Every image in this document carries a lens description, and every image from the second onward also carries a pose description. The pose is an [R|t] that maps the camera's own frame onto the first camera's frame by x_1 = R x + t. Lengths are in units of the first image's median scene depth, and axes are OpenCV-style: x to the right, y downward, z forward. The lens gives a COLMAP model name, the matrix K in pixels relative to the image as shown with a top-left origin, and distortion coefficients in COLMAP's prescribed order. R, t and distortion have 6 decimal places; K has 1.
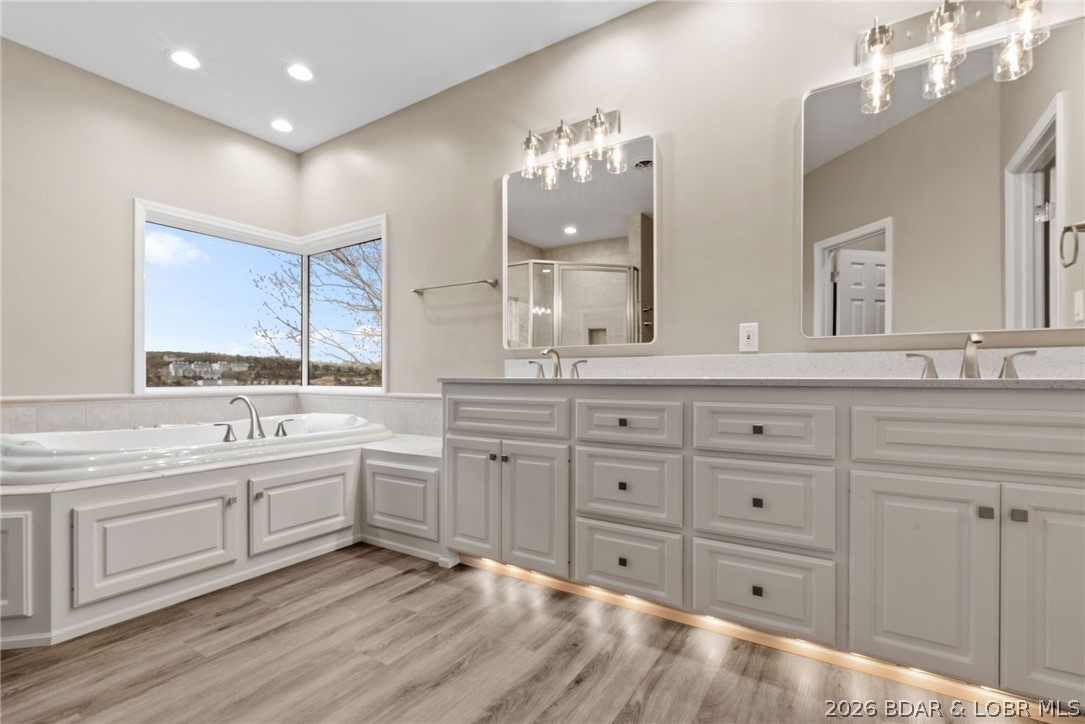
lens RADIAL K [[492.0, 0, 540.1], [0, 492.0, 381.9], [0, 0, 1]] dist [-0.000894, 0.000019]
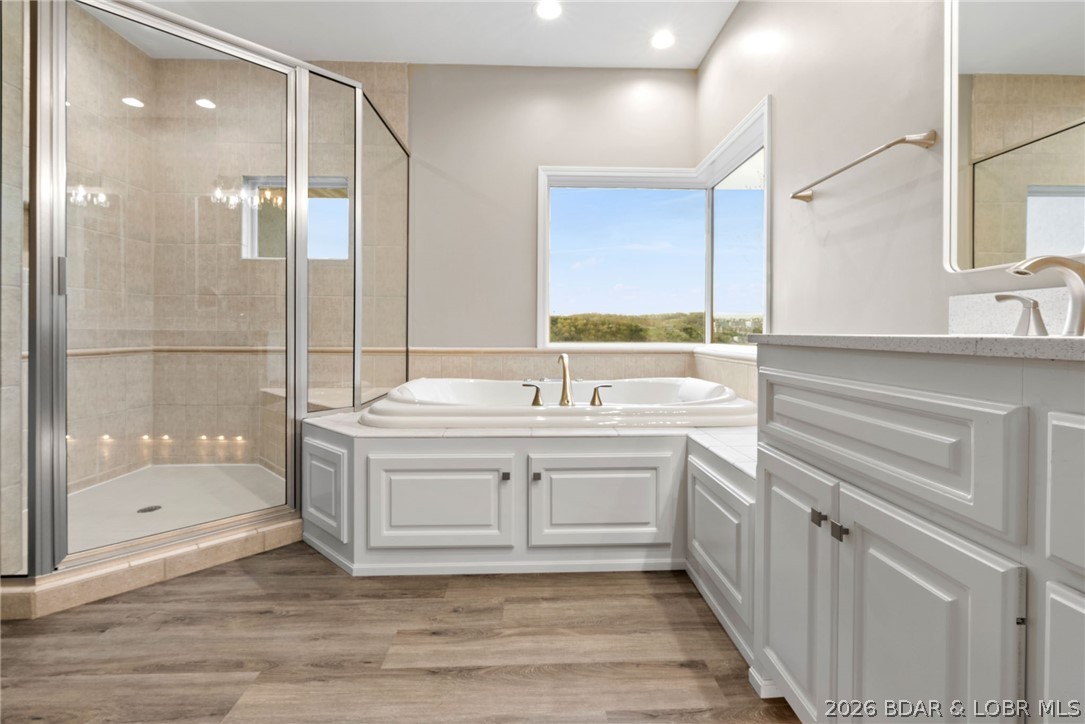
lens RADIAL K [[502.8, 0, 543.4], [0, 502.8, 336.2], [0, 0, 1]] dist [-0.003458, -0.000253]
pose [[0.574465, 0.007821, -0.818492, 0.119396], [-0.012424, 0.999922, 0.000834, -0.004386], [0.818435, 0.009690, 0.574518, 0.515439]]
